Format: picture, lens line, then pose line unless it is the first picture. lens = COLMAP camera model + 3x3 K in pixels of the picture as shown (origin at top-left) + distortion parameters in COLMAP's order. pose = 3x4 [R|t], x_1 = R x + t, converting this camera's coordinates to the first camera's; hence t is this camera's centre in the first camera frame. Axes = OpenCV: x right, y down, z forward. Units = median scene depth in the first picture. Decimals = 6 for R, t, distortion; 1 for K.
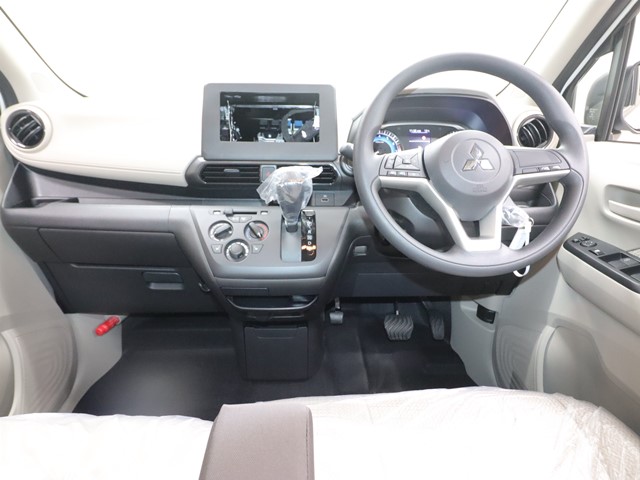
lens RADIAL K [[385.2, 0, 318.0], [0, 385.2, 240.0], [0, 0, 1]] dist [-0.010822, -0.012586]
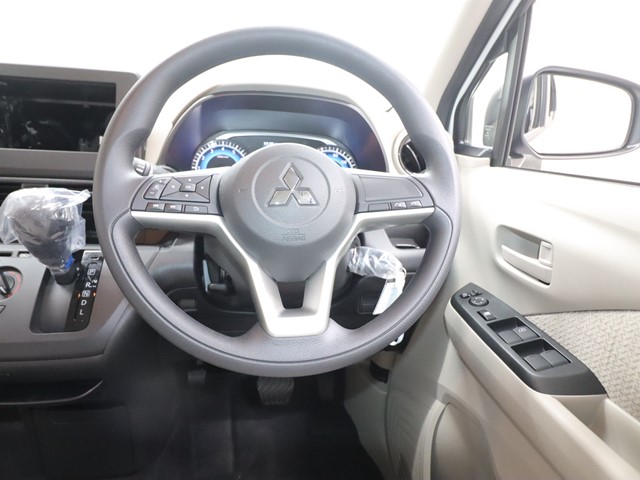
lens RADIAL K [[385.2, 0, 321.4], [0, 385.2, 237.4], [0, 0, 1]] dist [-0.010822, -0.012586]
pose [[0.990546, 0.014989, 0.136363, 0.292785], [-0.009144, 0.999016, -0.043394, -0.079645], [-0.136879, 0.041737, 0.989708, 0.284827]]
